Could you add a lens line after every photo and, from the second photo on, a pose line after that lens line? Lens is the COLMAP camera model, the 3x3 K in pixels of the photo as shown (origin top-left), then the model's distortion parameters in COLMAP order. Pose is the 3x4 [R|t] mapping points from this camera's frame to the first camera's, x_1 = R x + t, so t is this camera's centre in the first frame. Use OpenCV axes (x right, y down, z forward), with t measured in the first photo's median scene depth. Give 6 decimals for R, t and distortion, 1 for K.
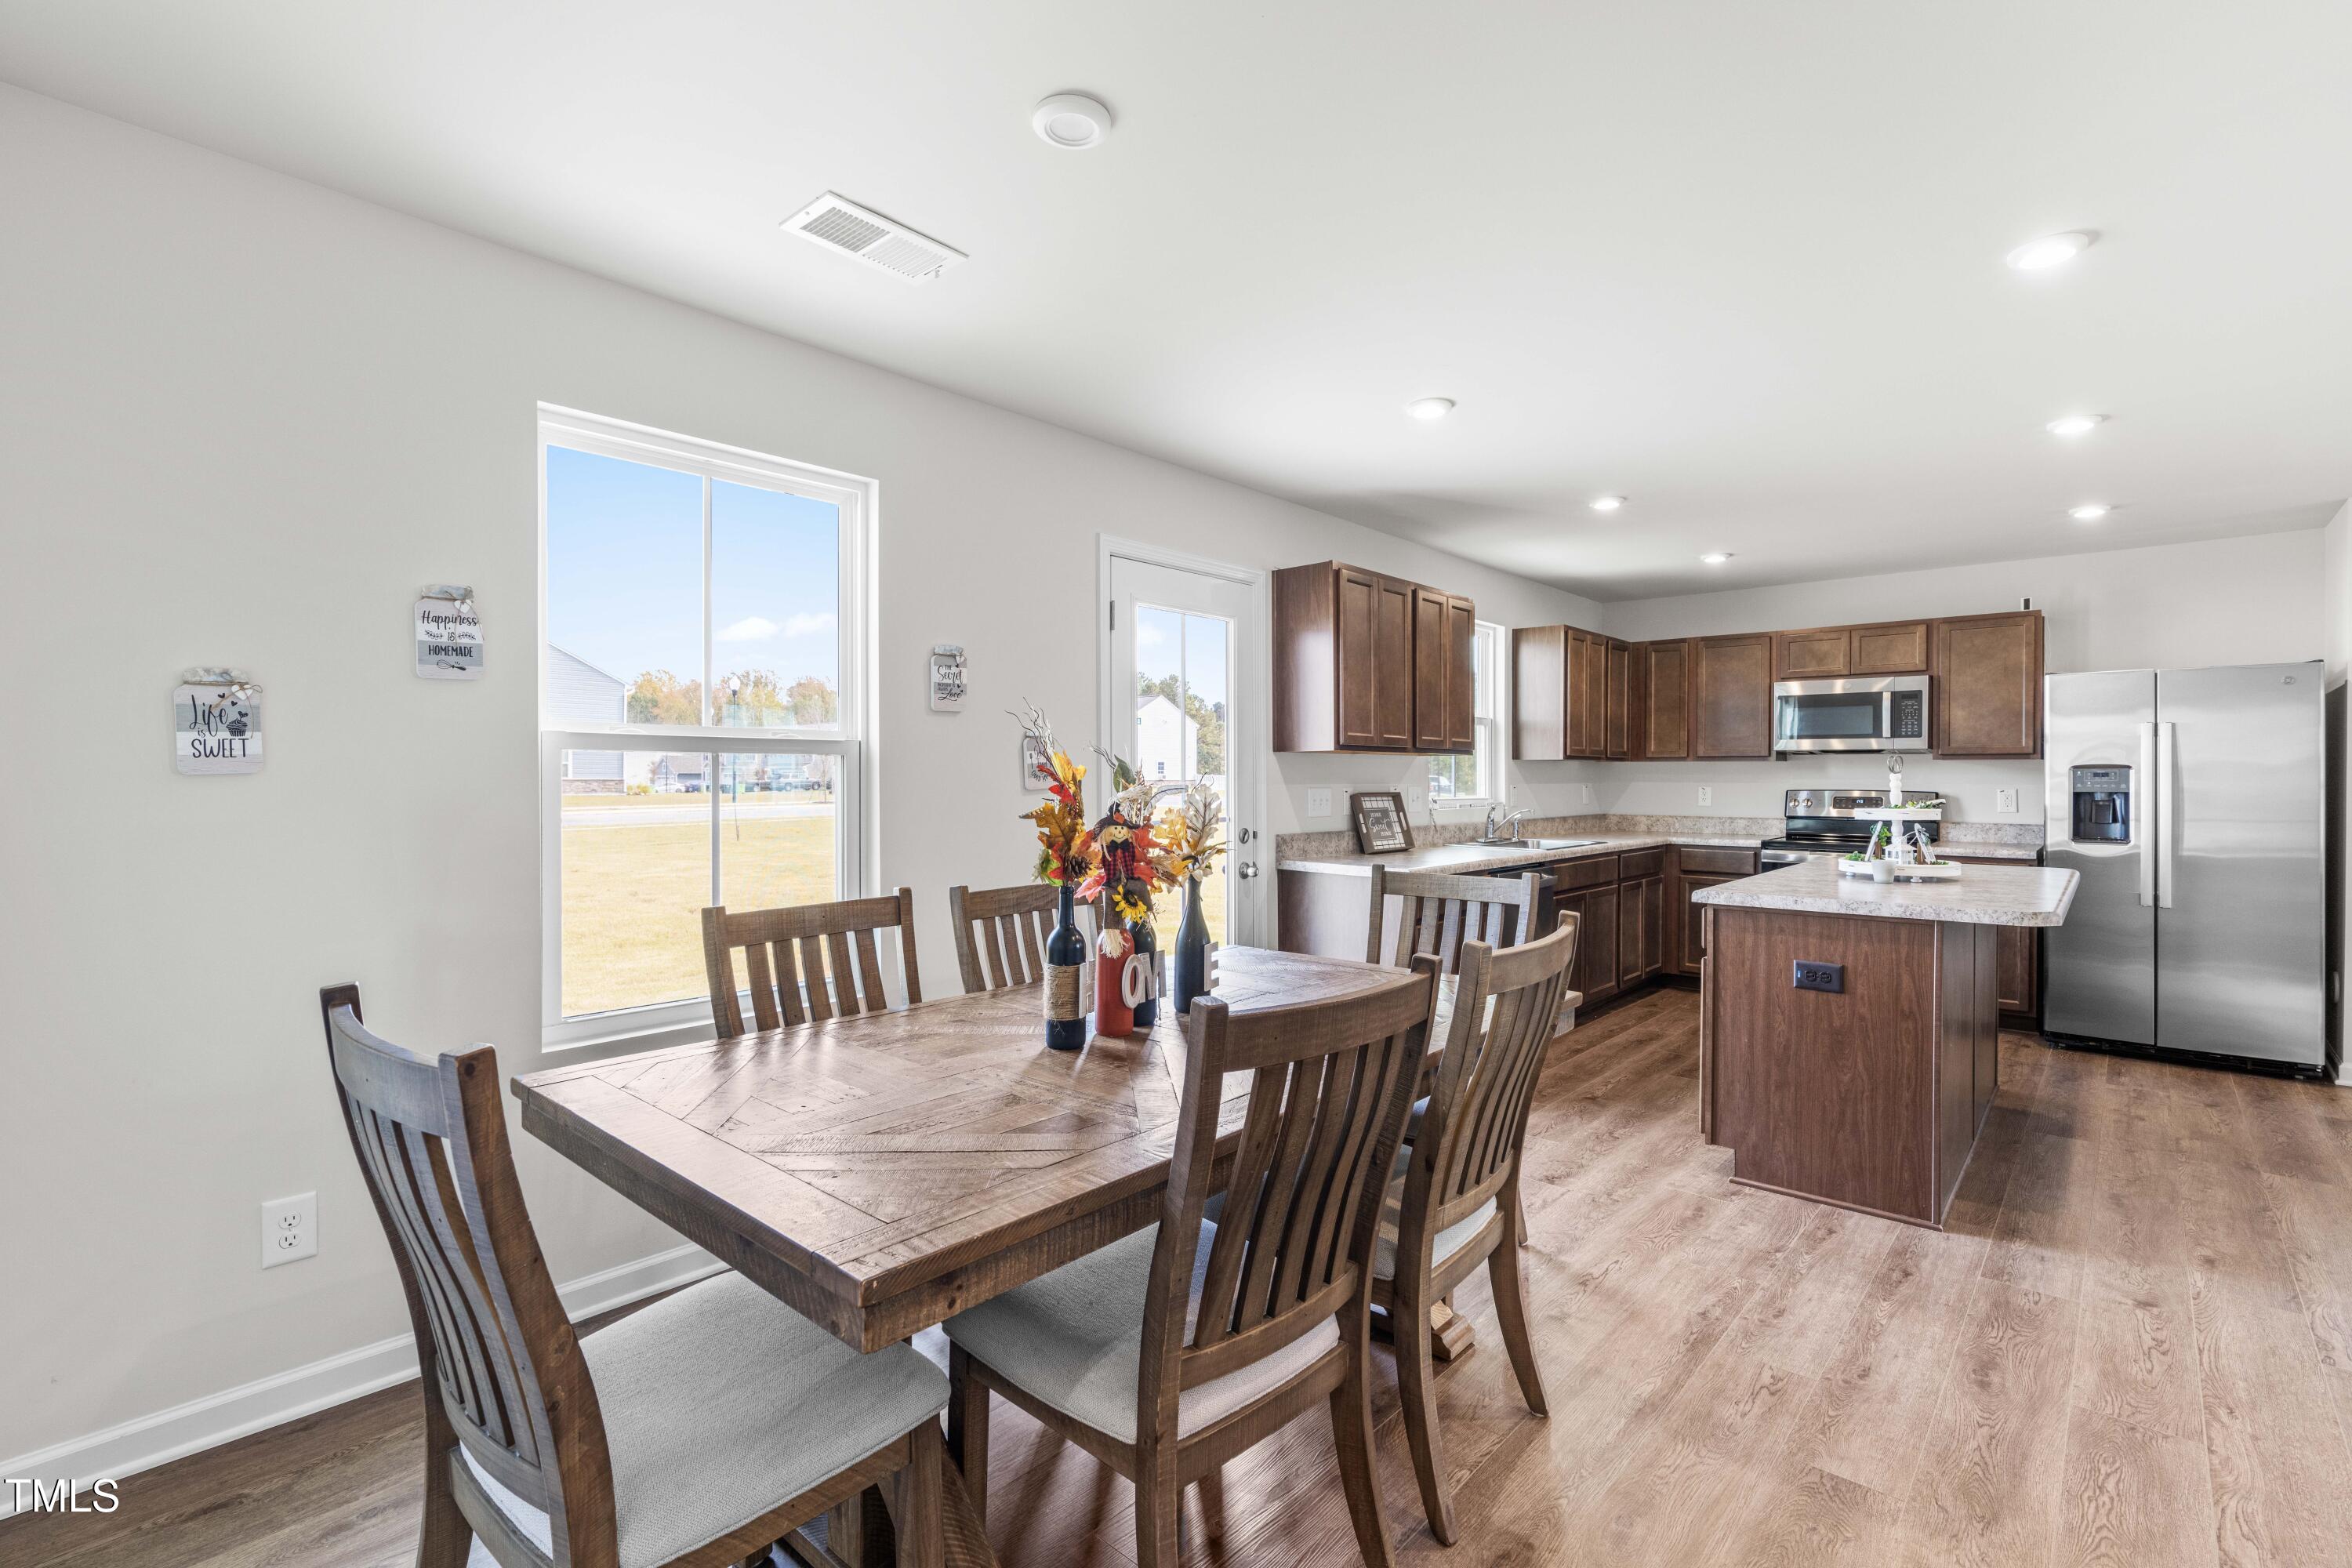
lens RADIAL K [[1068.1, 0, 1176.0], [0, 1068.1, 784.0], [0, 0, 1]] dist [-0.004163, 0.000791]
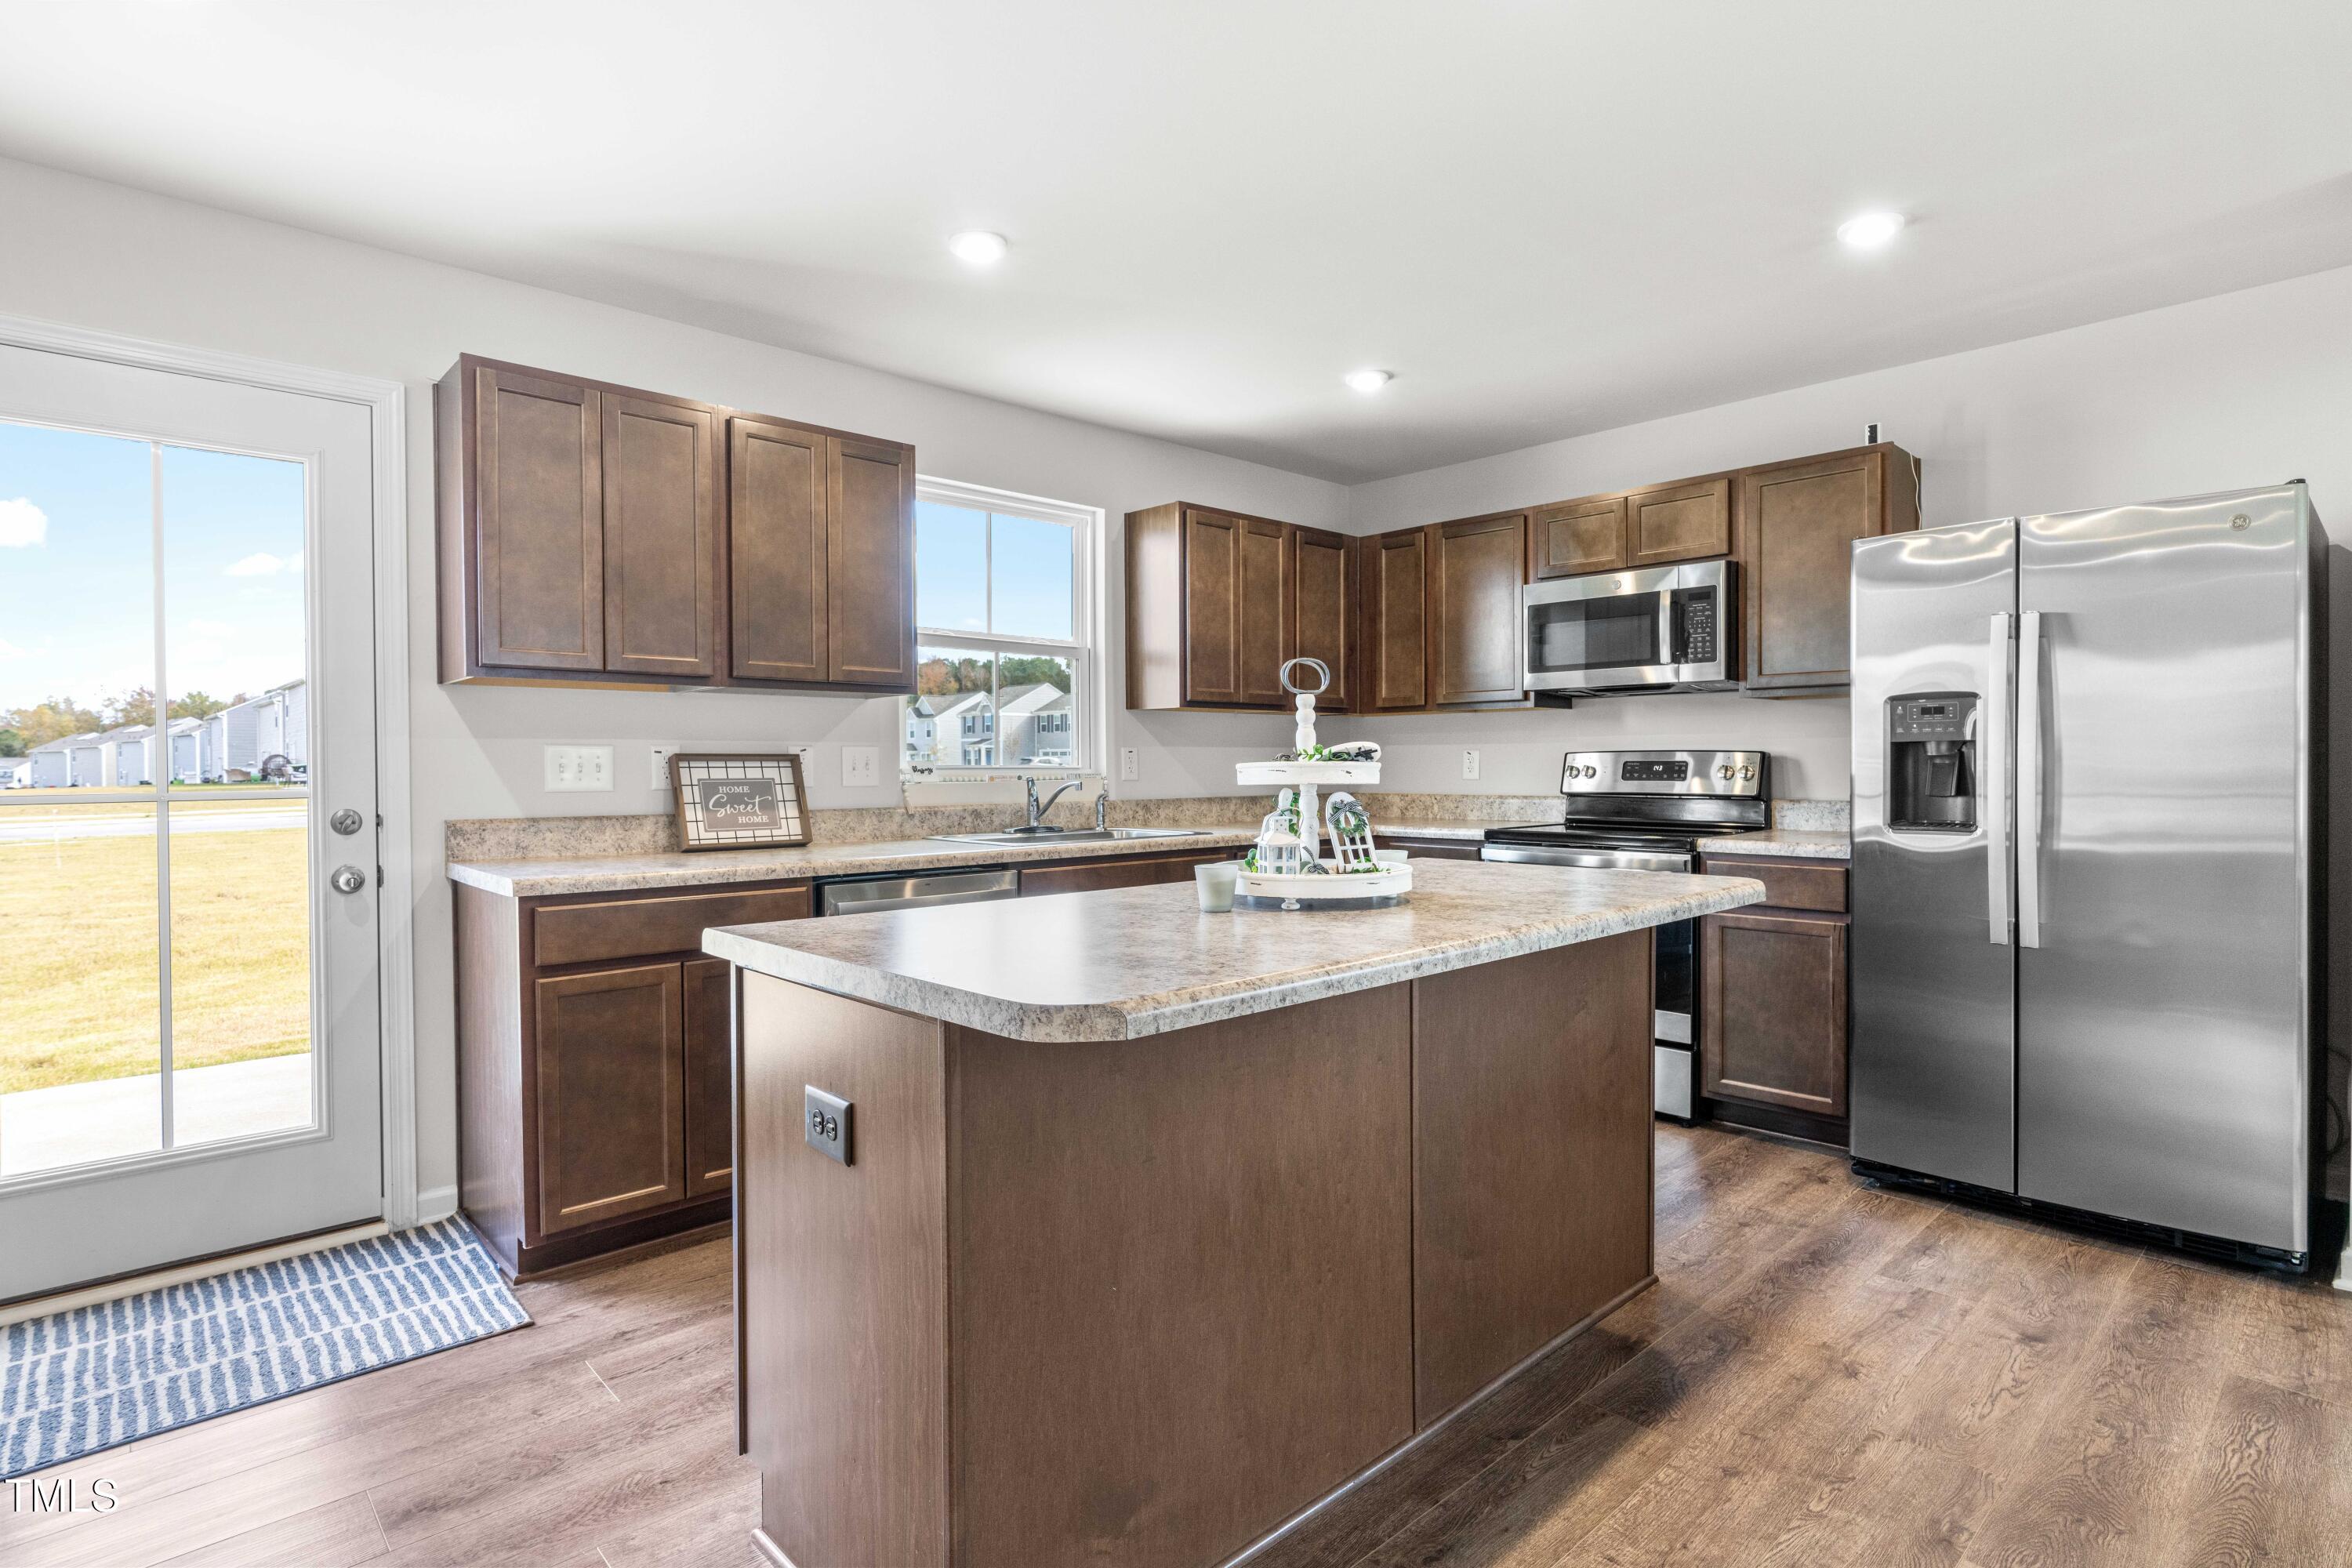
lens RADIAL K [[1187.8, 0, 1178.7], [0, 1187.8, 775.1], [0, 0, 1]] dist [-0.004476, -0.001389]
pose [[0.996247, -0.006751, -0.086292, 0.503827], [0.006993, 0.999972, 0.002500, 0.020303], [0.086273, -0.003094, 0.996267, 0.324847]]
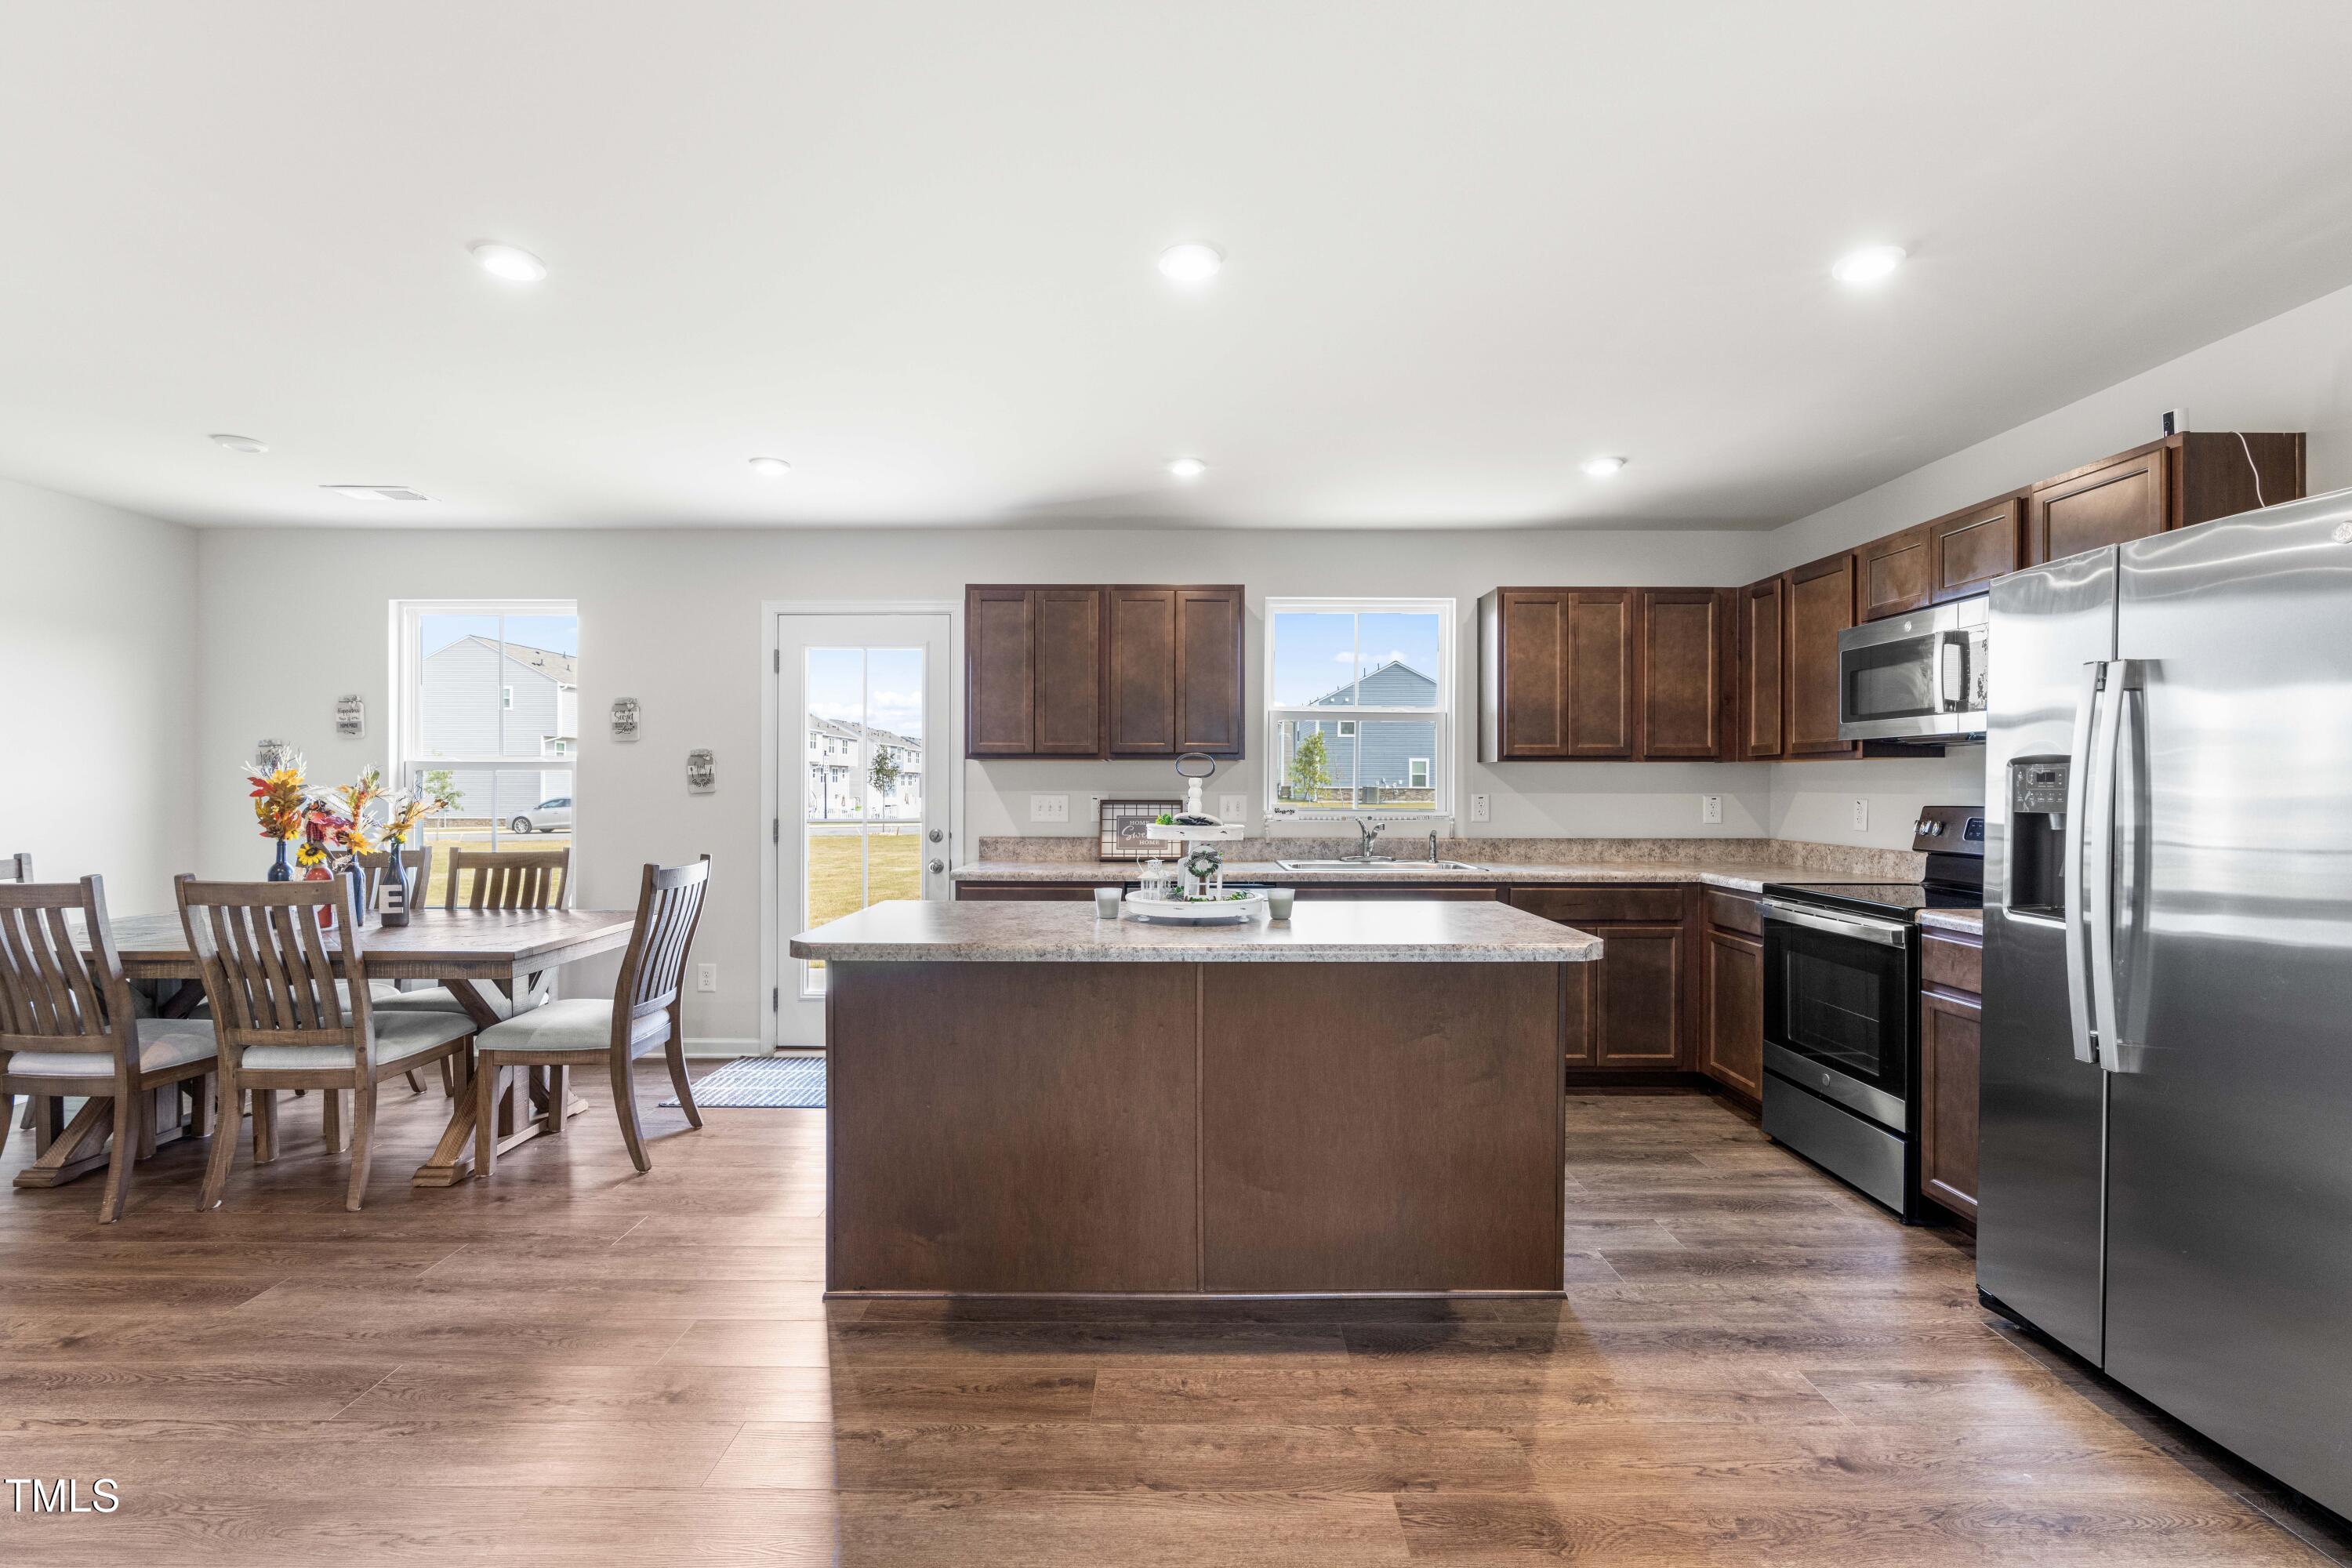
lens RADIAL K [[1068.1, 0, 1176.0], [0, 1068.1, 784.0], [0, 0, 1]] dist [-0.004163, 0.000791]
pose [[0.664160, -0.001480, -0.747589, 0.932204], [-0.005235, 0.999964, -0.006630, -0.000378], [0.747572, 0.008317, 0.664129, 0.373129]]
